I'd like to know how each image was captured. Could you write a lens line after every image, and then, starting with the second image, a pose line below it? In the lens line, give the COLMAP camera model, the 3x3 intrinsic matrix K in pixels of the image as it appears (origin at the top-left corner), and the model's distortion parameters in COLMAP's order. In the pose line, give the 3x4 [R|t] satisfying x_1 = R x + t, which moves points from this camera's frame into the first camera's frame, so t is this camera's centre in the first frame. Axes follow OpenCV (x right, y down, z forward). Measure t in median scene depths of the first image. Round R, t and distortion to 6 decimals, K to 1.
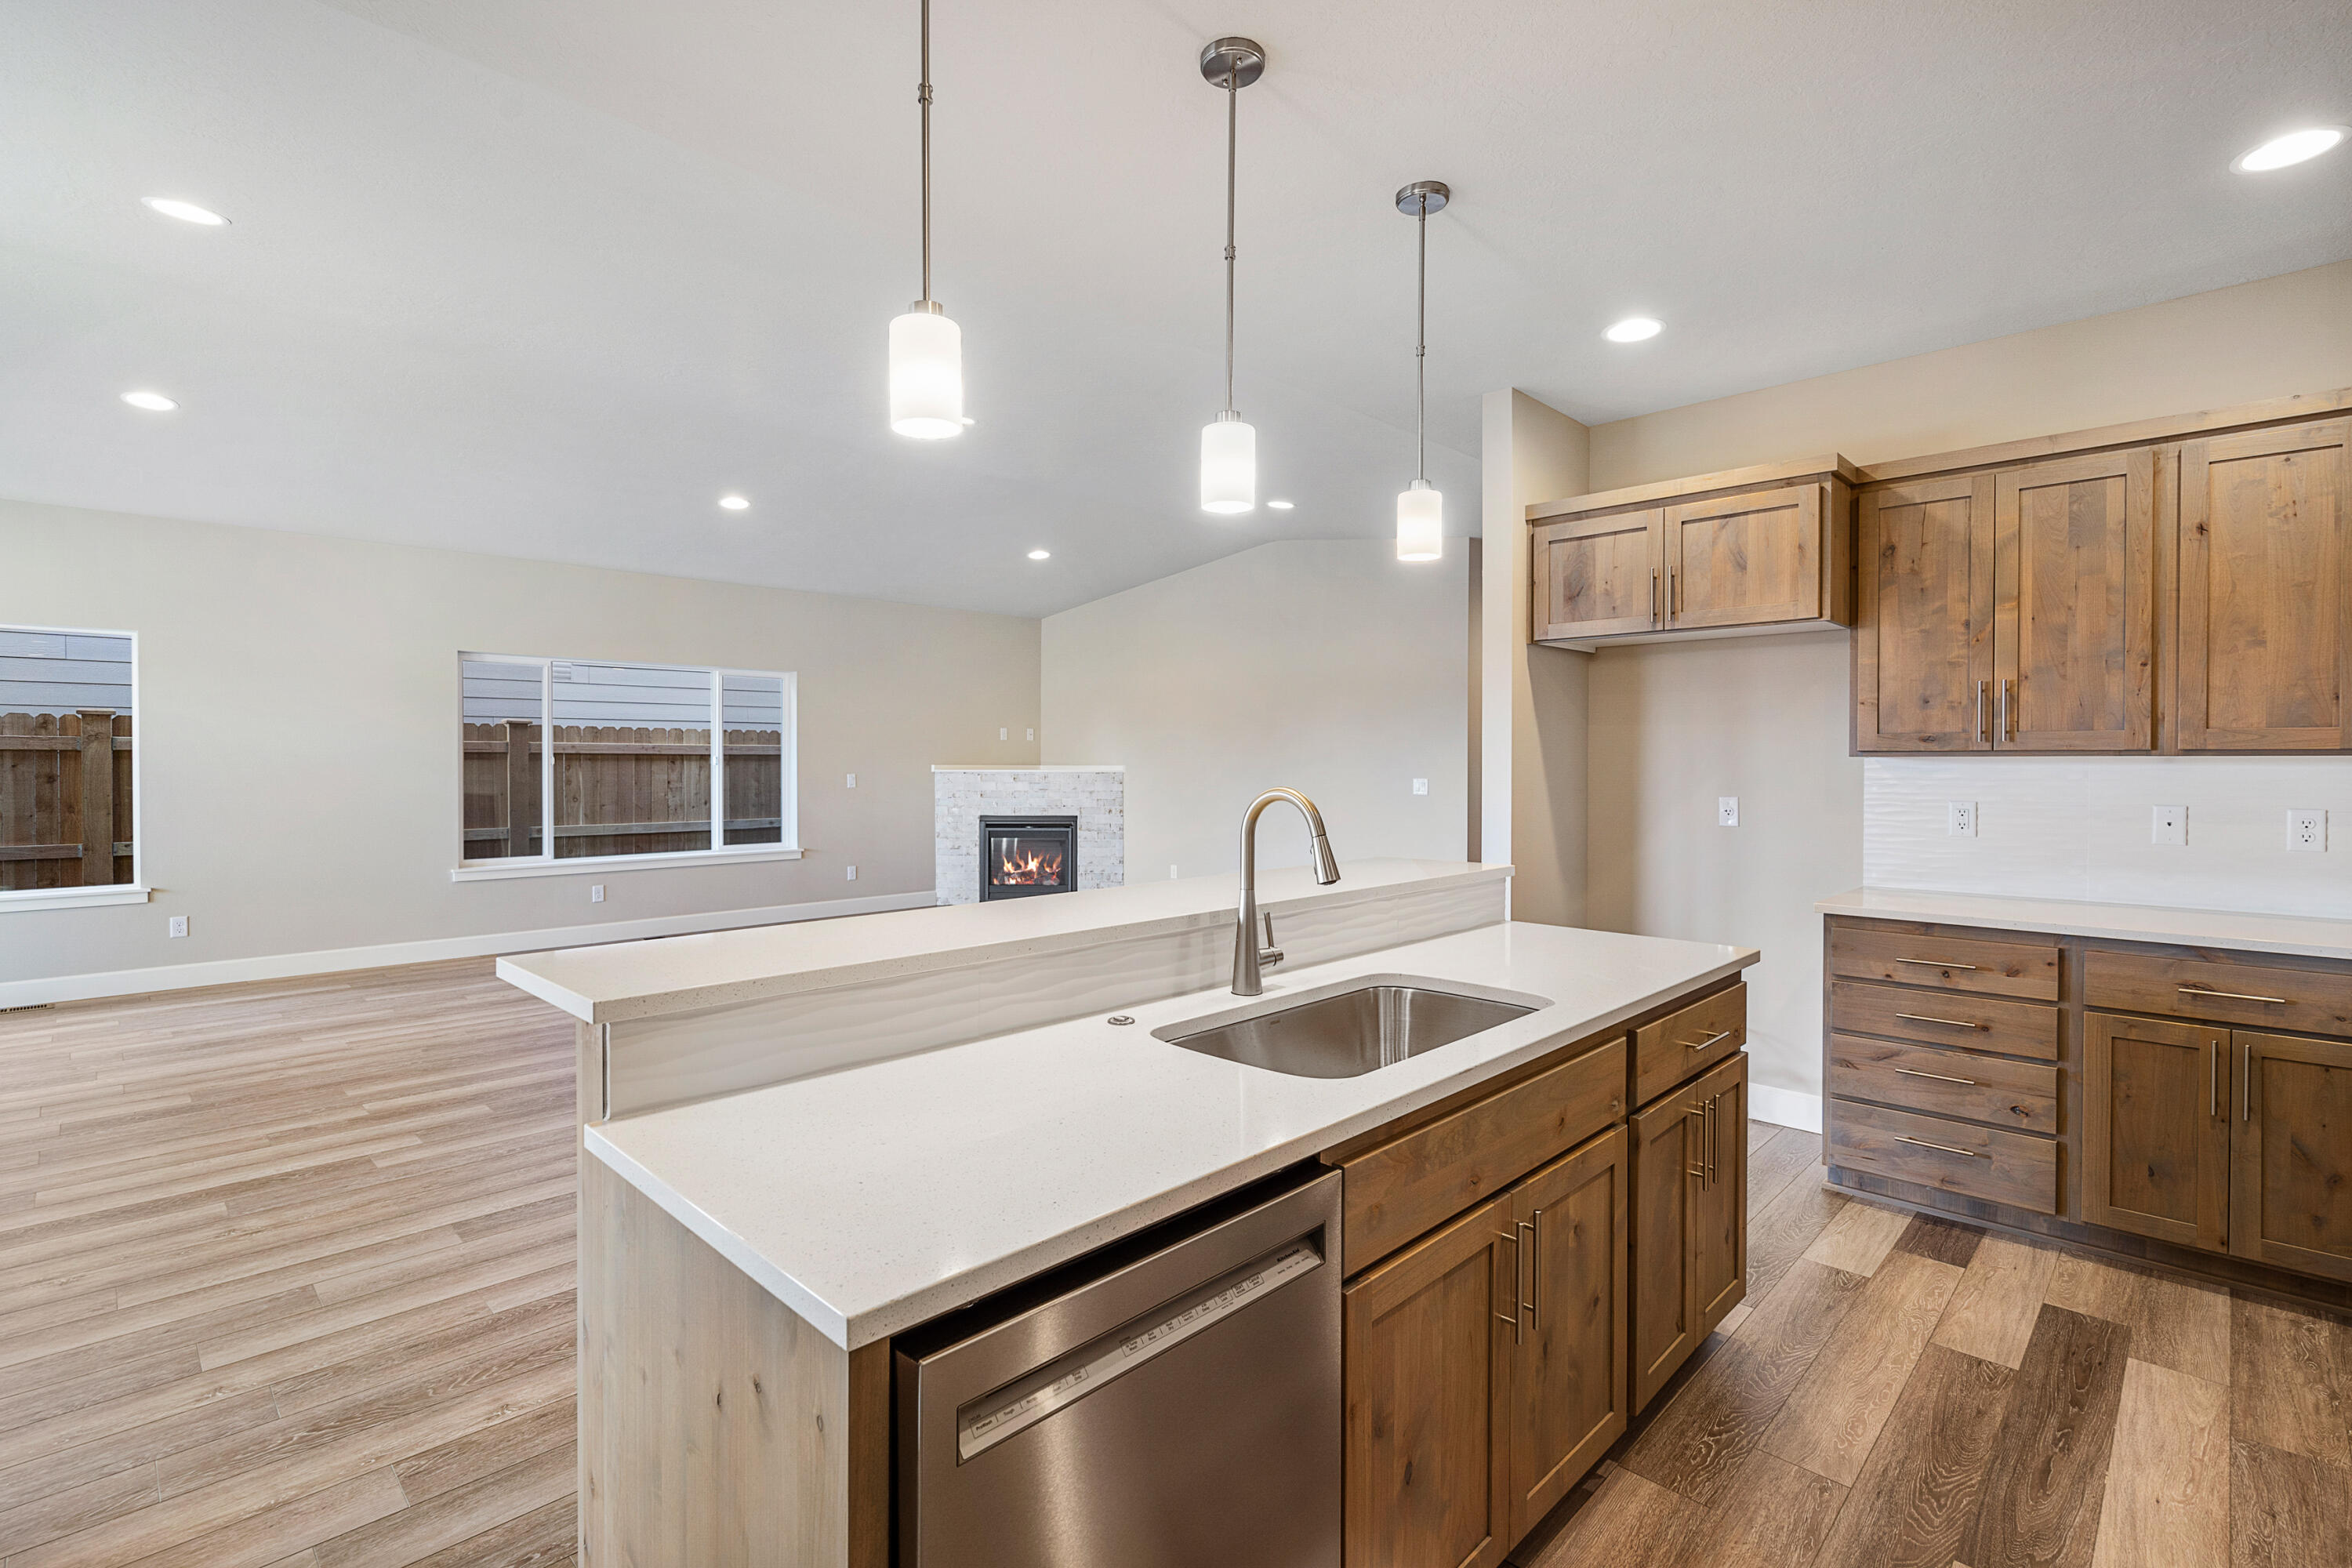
lens RADIAL K [[1079.8, 0, 1171.9], [0, 1079.8, 768.6], [0, 0, 1]] dist [0.000241, -0.000206]
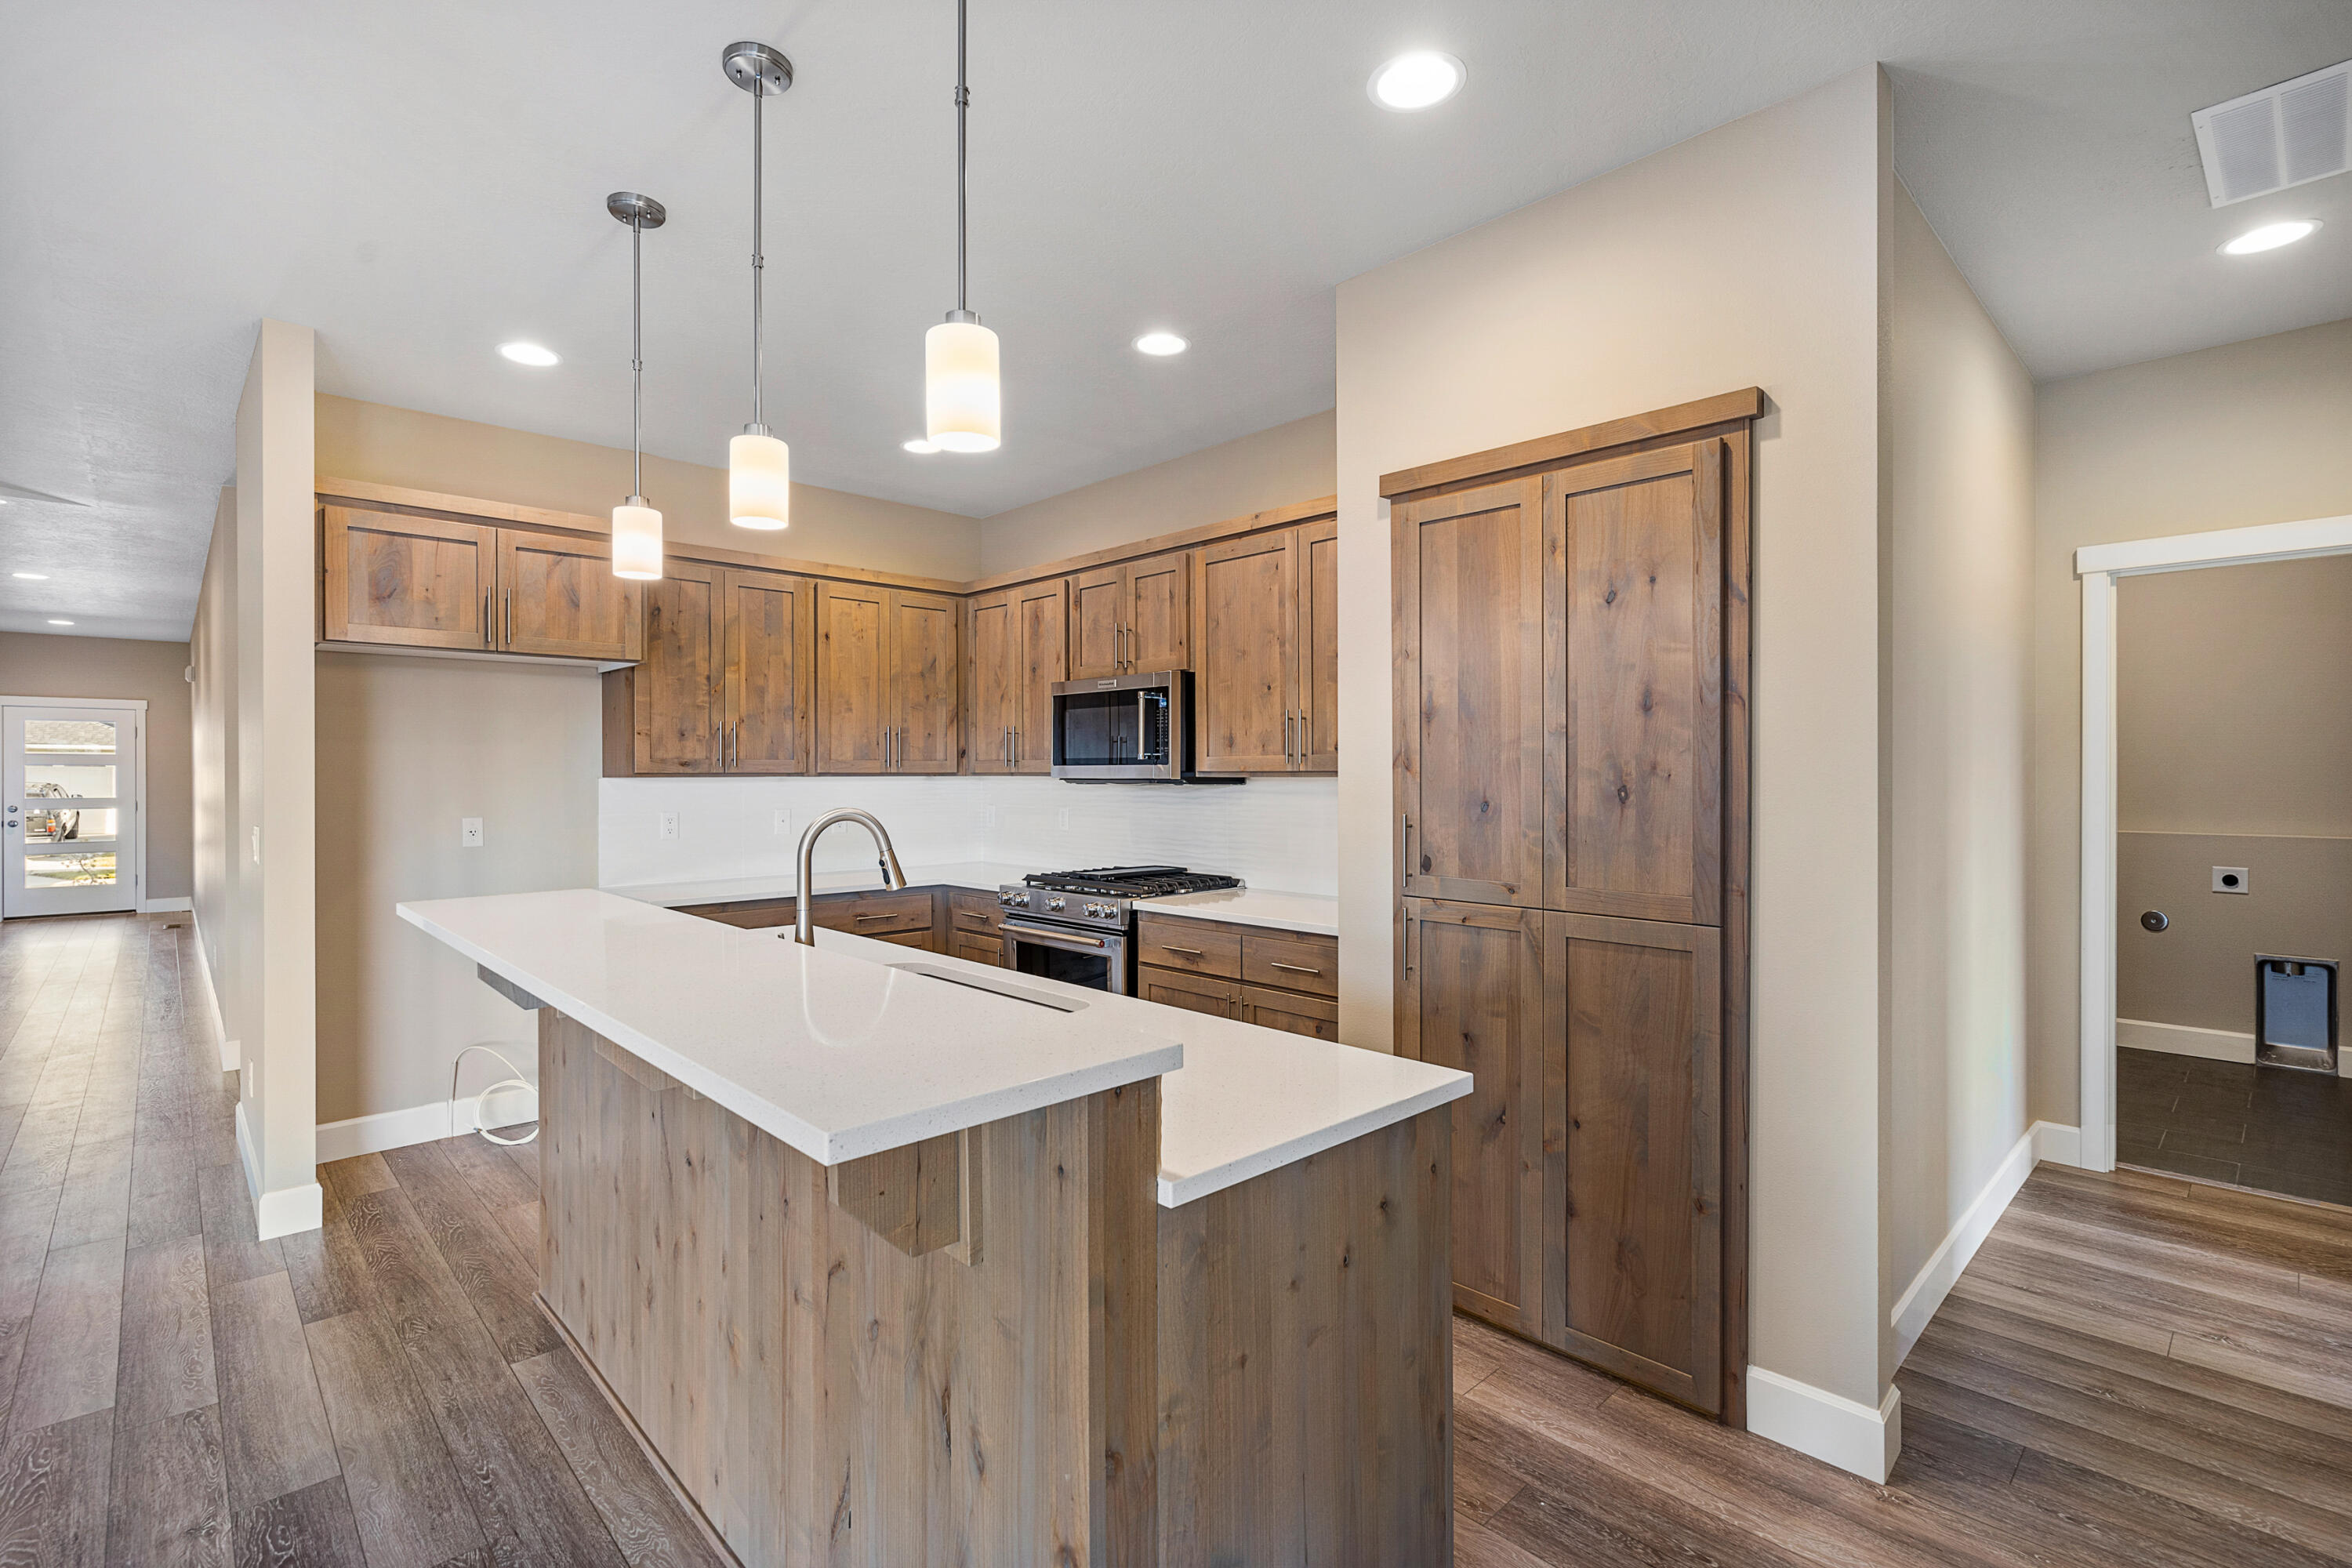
lens RADIAL K [[1079.8, 0, 1172.2], [0, 1079.8, 782.1], [0, 0, 1]] dist [0.000241, -0.000206]
pose [[0.035060, -0.006372, 0.999365, -0.568754], [0.011515, 0.999916, 0.005972, -0.006780], [-0.999319, 0.011299, 0.035130, 0.377434]]
